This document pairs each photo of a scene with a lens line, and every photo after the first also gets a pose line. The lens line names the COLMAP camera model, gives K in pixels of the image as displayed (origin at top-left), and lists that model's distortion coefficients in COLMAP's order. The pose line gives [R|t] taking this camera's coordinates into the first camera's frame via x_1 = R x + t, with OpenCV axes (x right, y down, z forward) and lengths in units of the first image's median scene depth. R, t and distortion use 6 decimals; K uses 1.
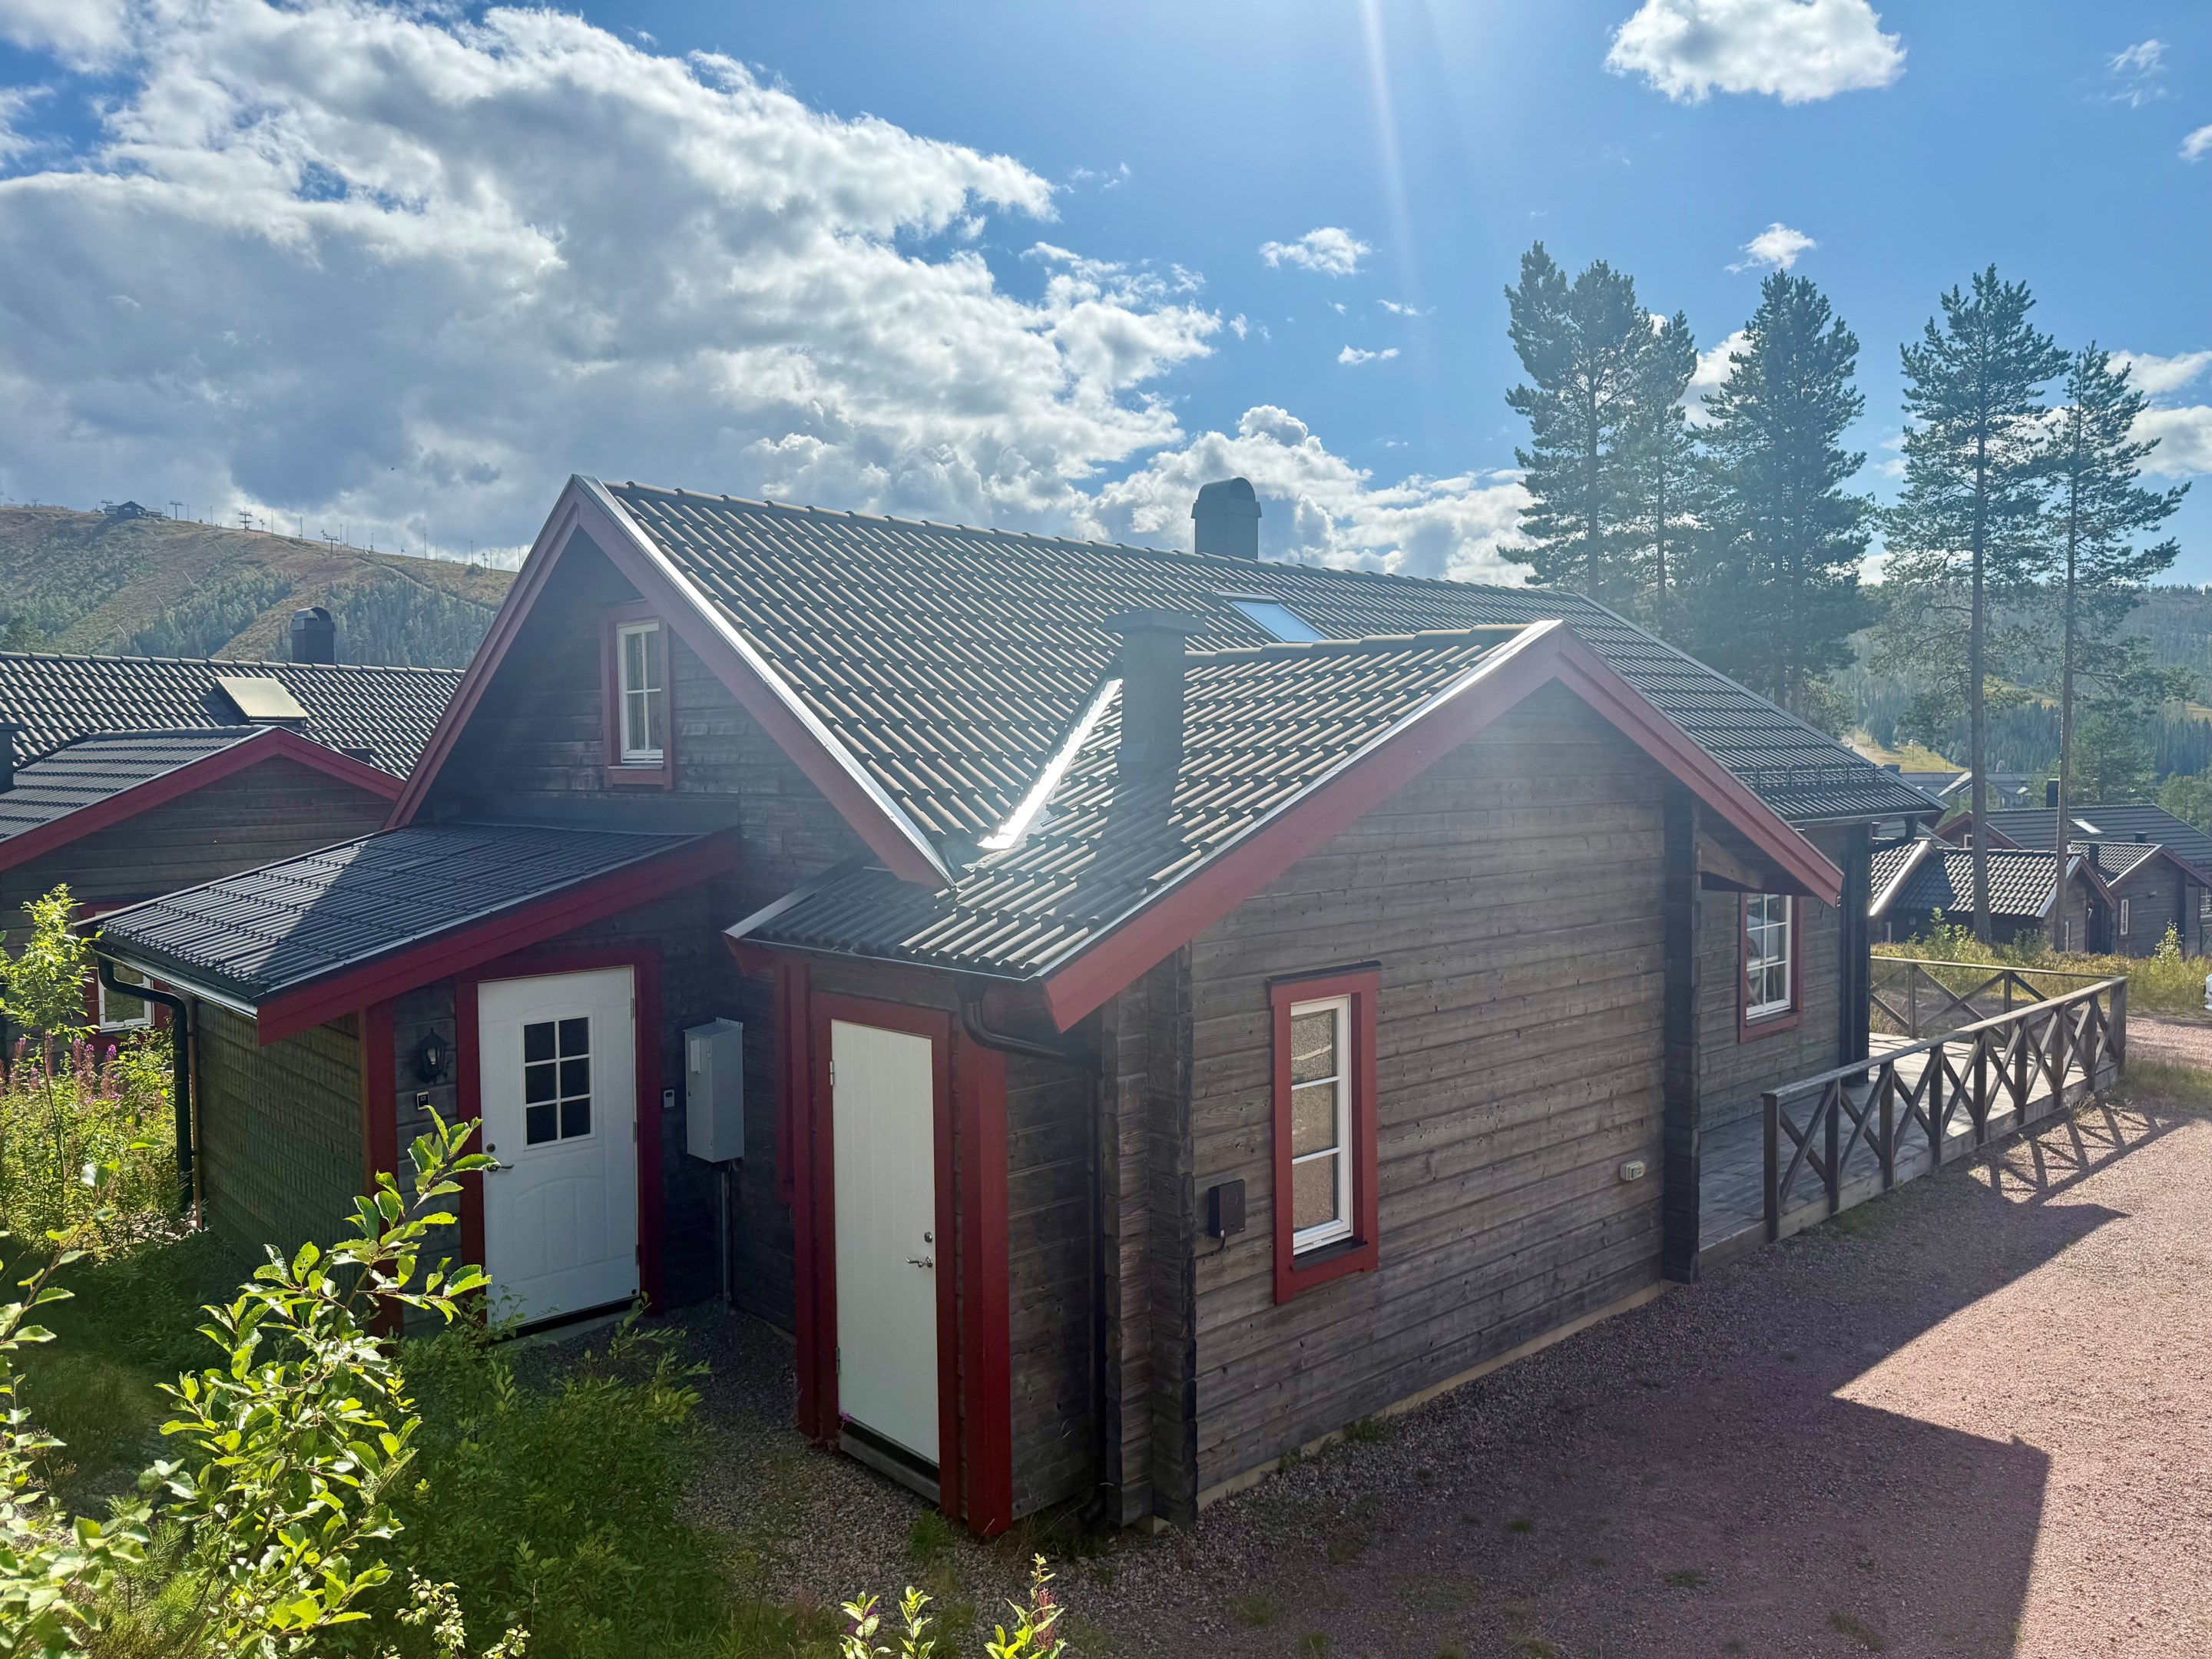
lens RADIAL K [[1619.3, 0, 1106.0], [0, 1619.3, 829.5], [0, 0, 1]] dist [0.062310, -0.088412]
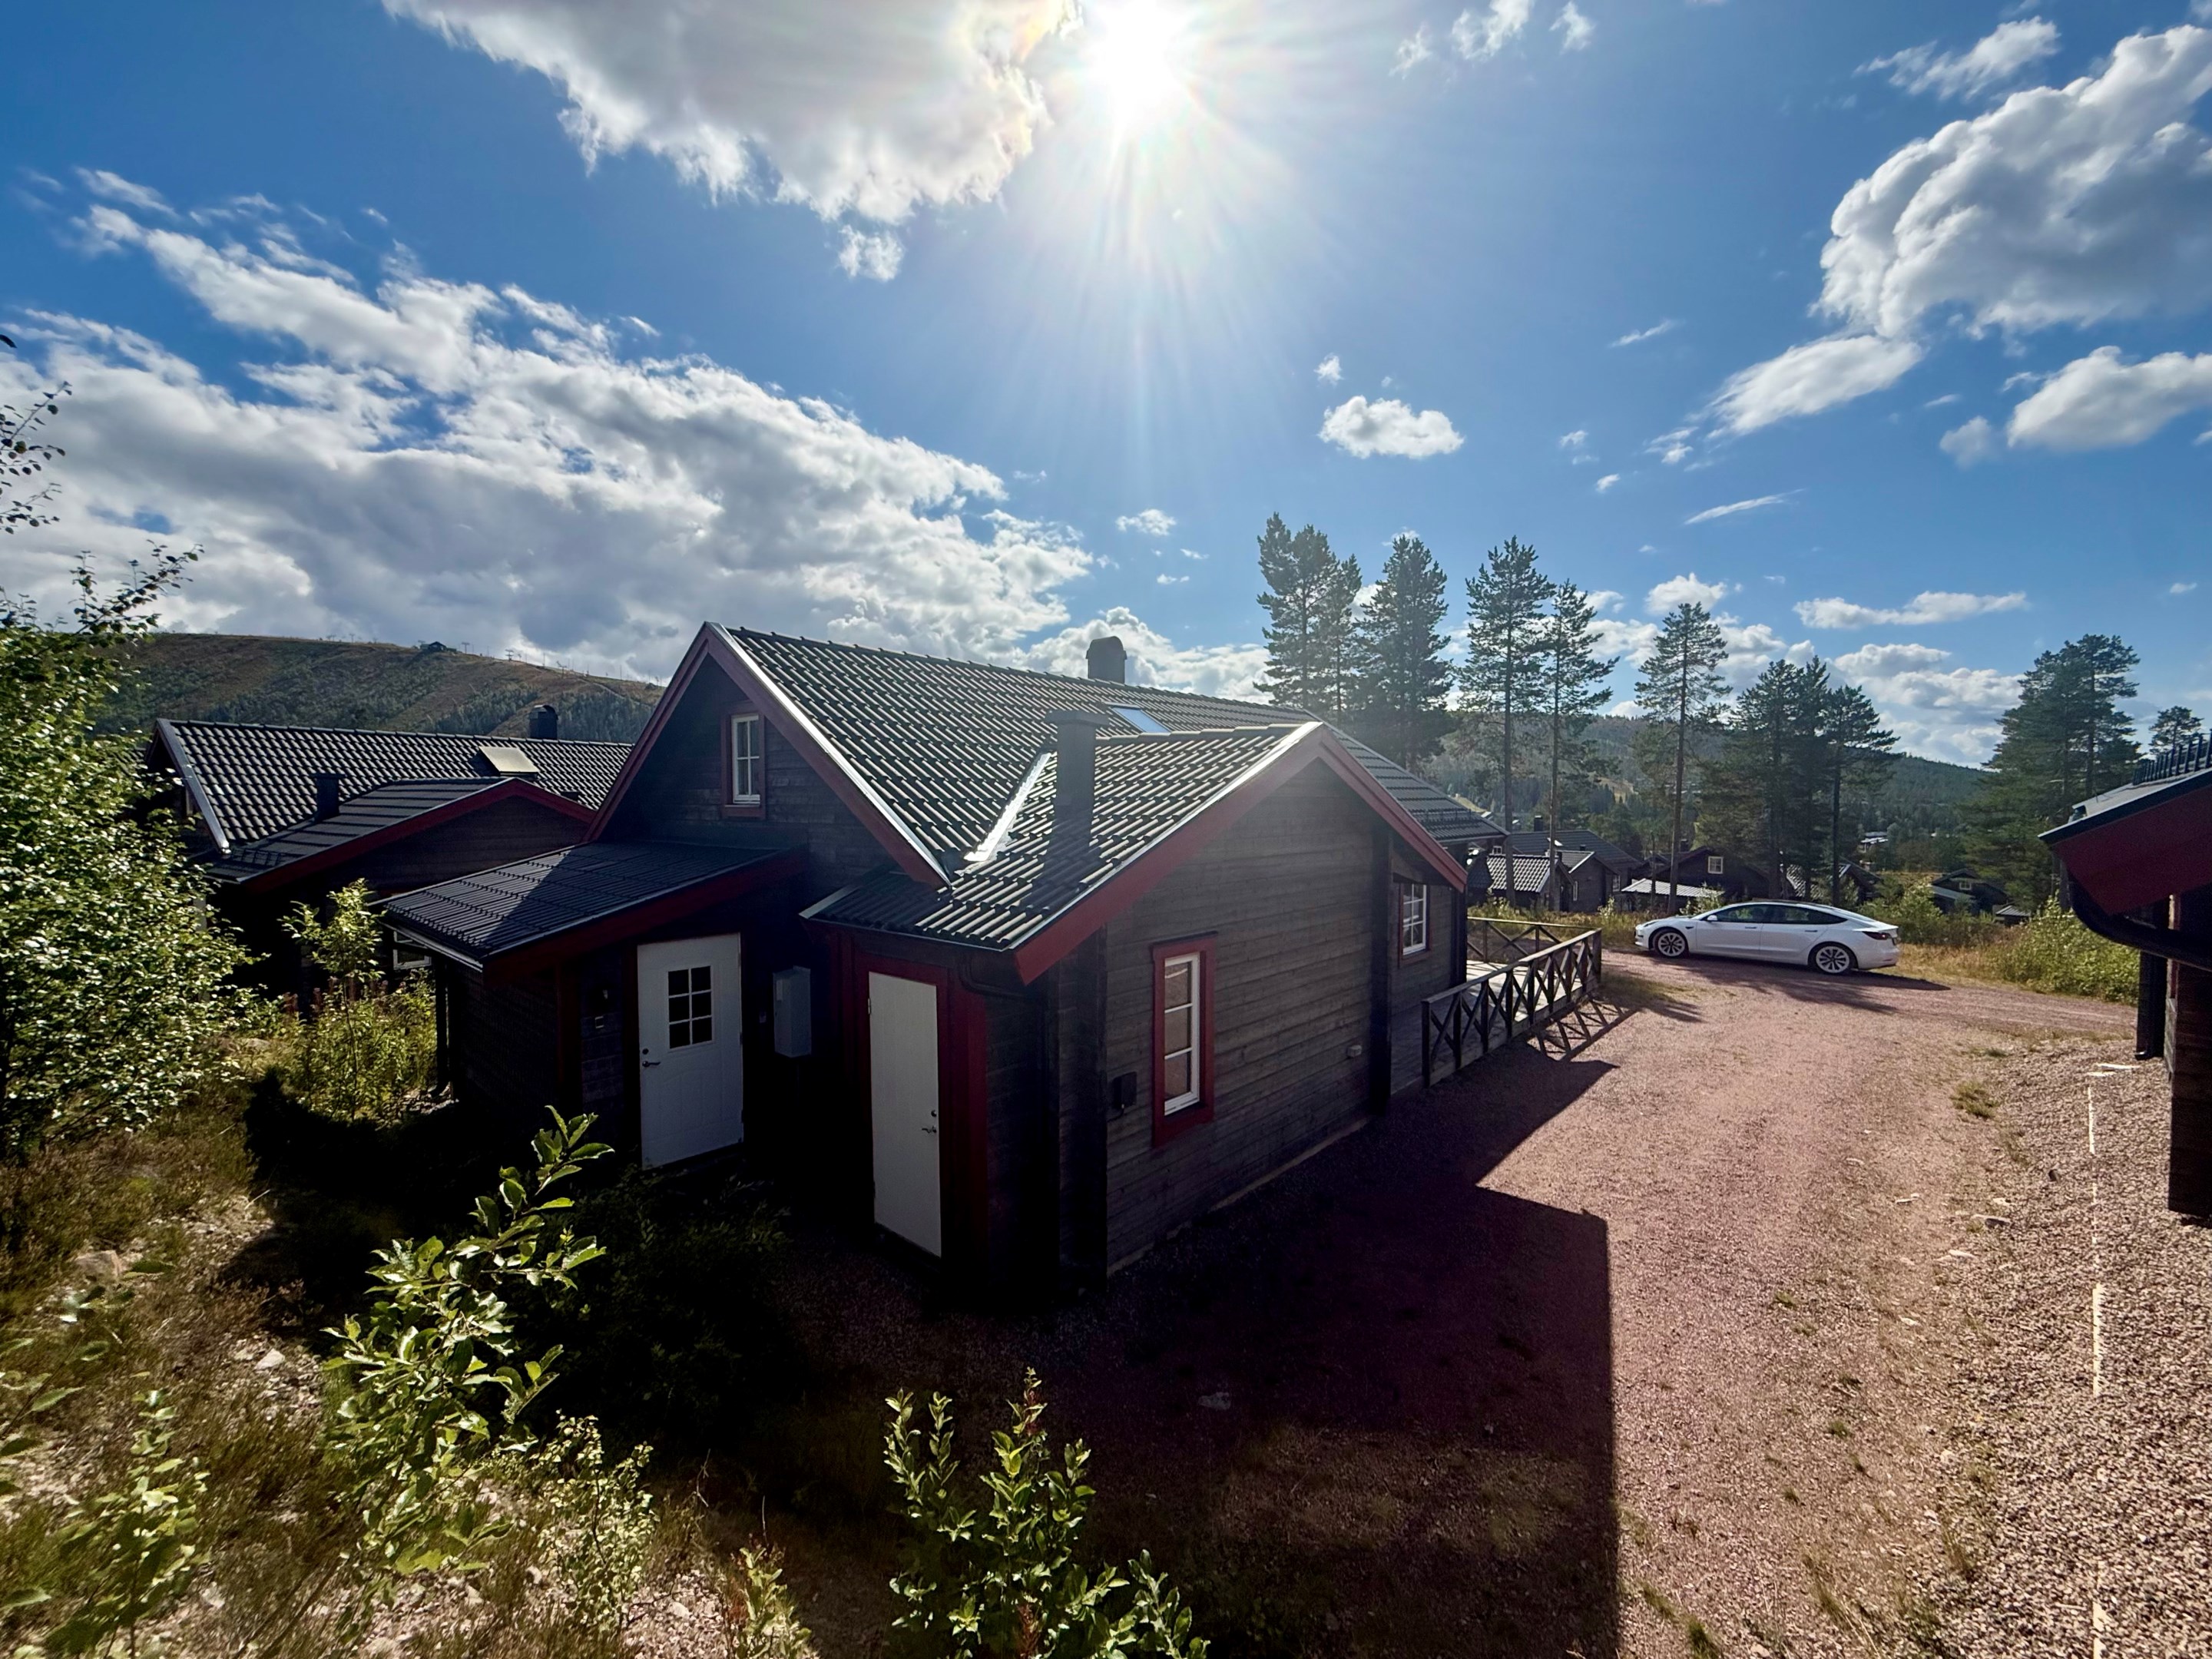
lens RADIAL K [[908.3, 0, 1104.9], [0, 908.3, 840.0], [0, 0, 1]] dist [0.000399, 0.000271]
pose [[0.995855, 0.004681, 0.090835, -0.015374], [-0.004656, 0.999989, -0.000497, -0.005020], [-0.090836, 0.000072, 0.995866, 0.072149]]
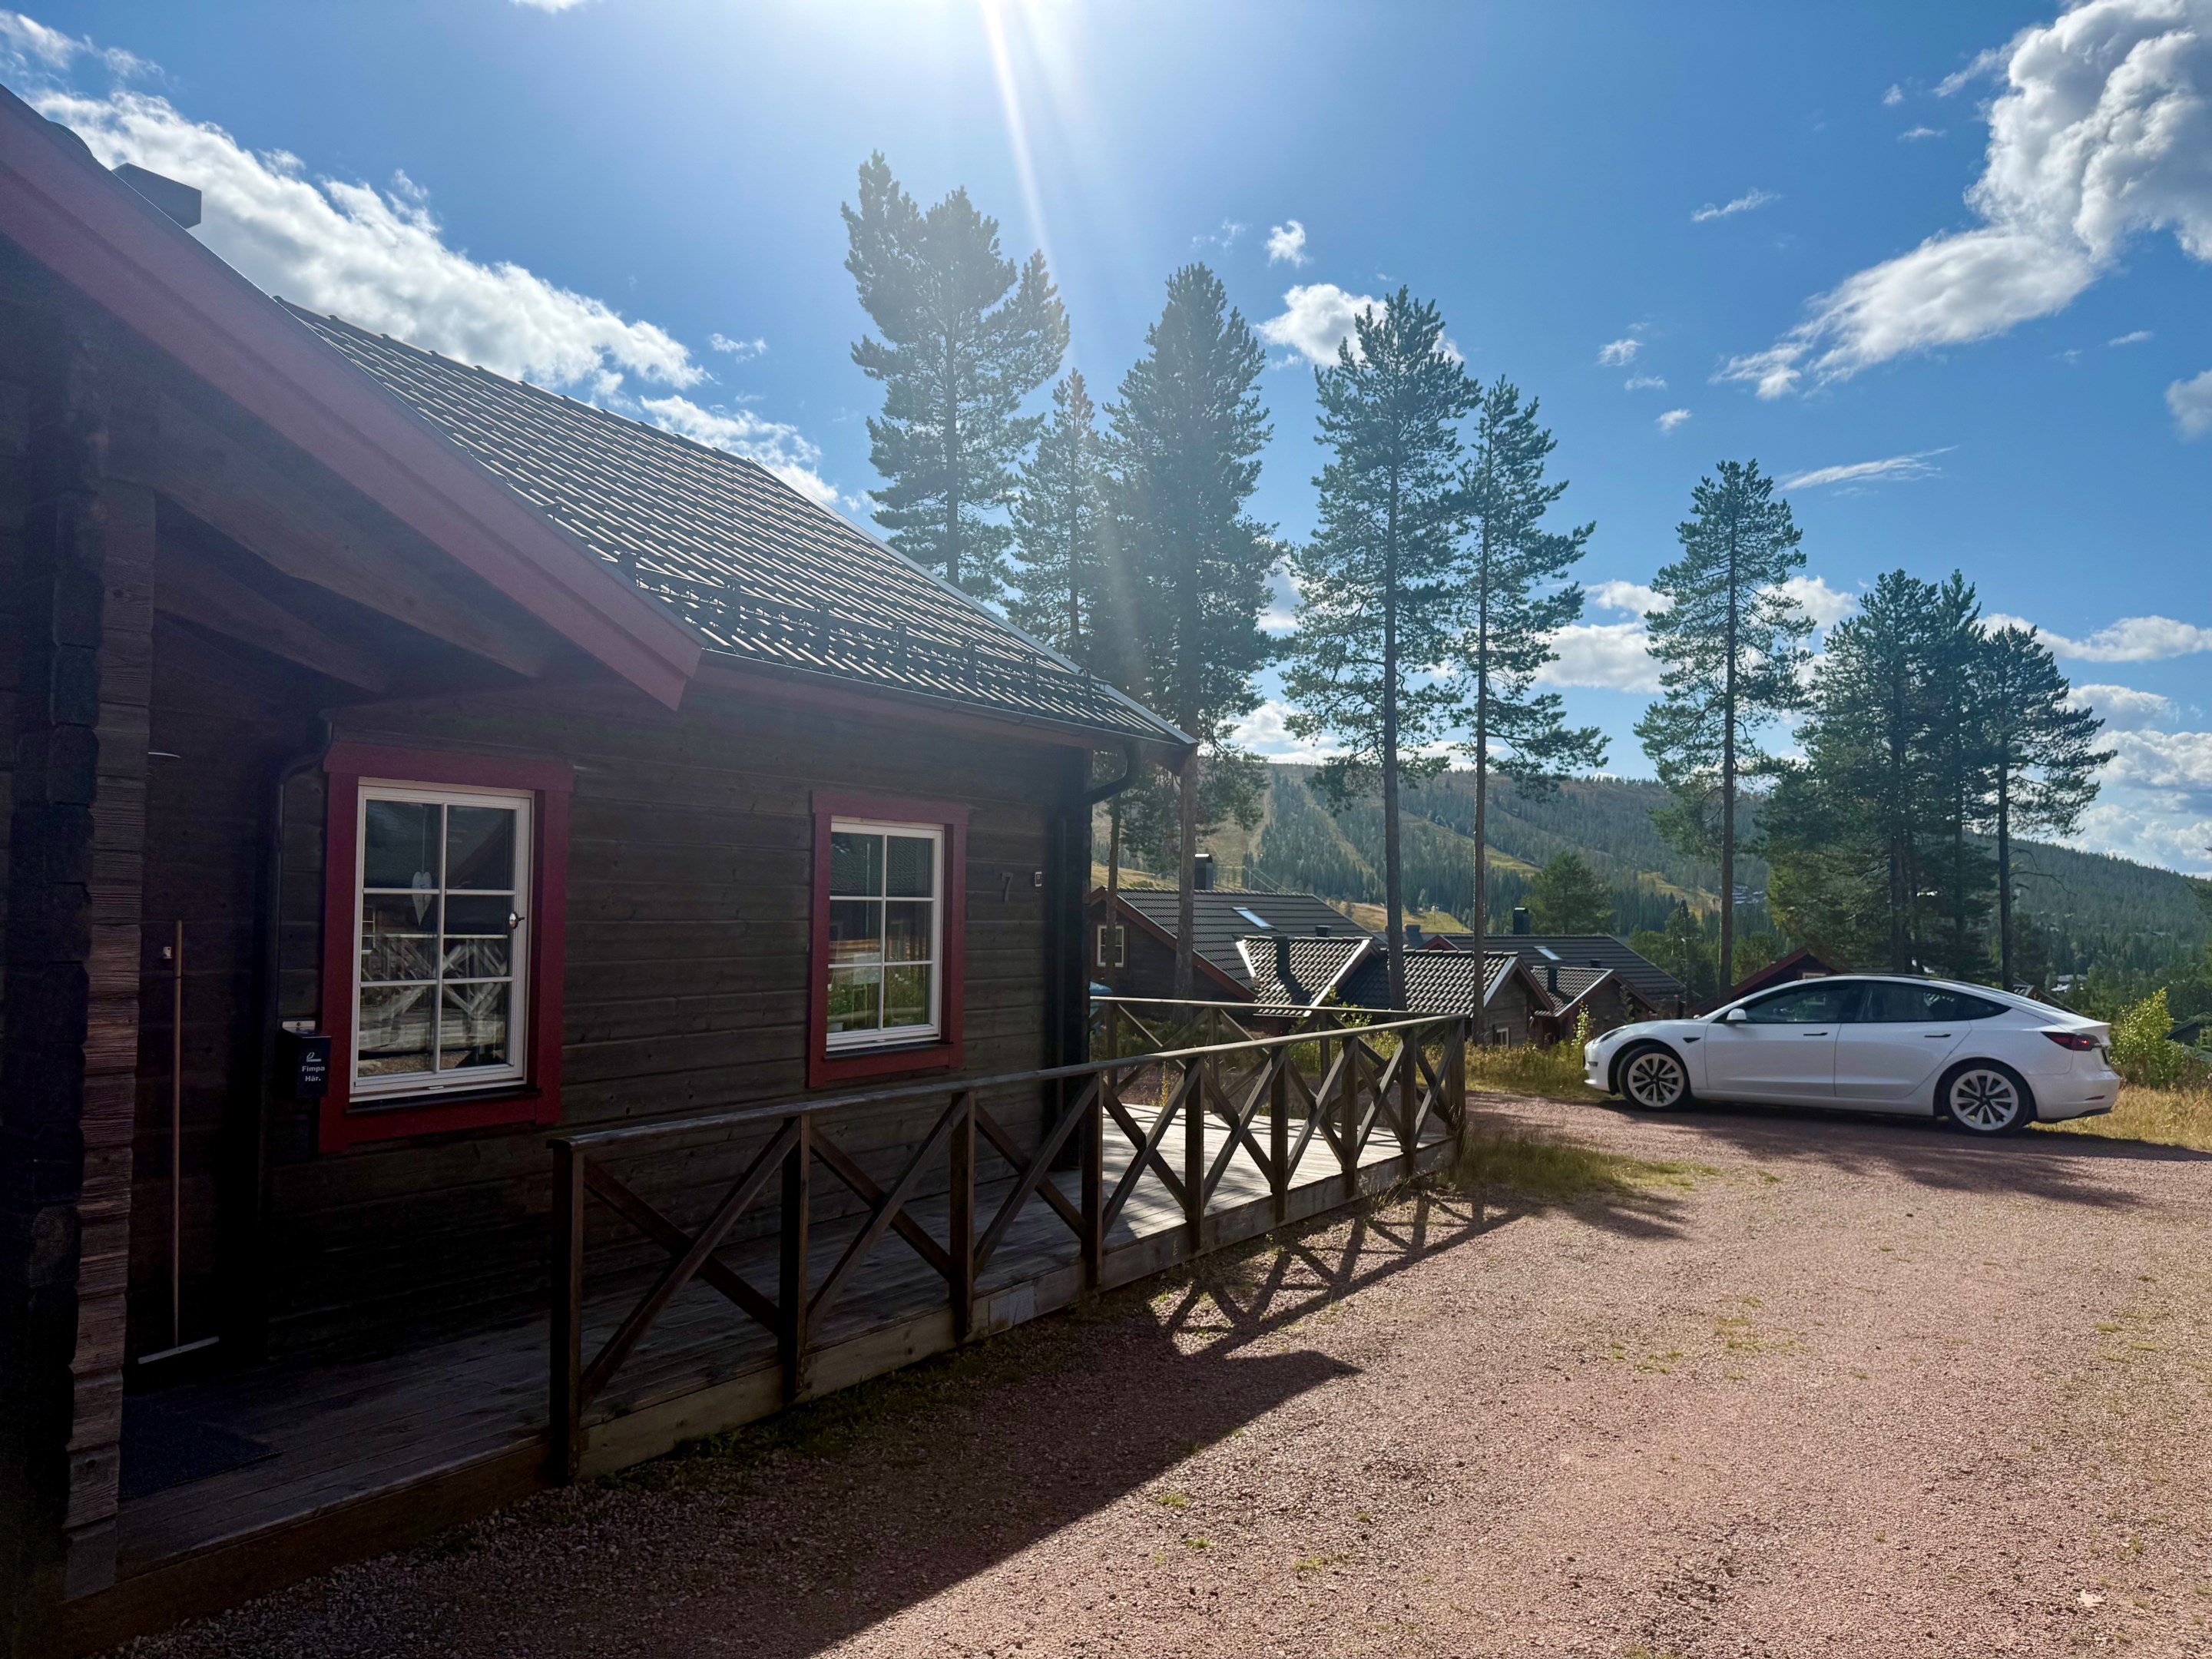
lens RADIAL K [[1619.3, 0, 1106.0], [0, 1619.3, 829.5], [0, 0, 1]] dist [0.062310, -0.088412]
pose [[0.965696, 0.035596, 0.257224, 0.376531], [-0.012164, 0.995674, -0.092118, 0.102006], [-0.259390, 0.085829, 0.961951, 0.460389]]
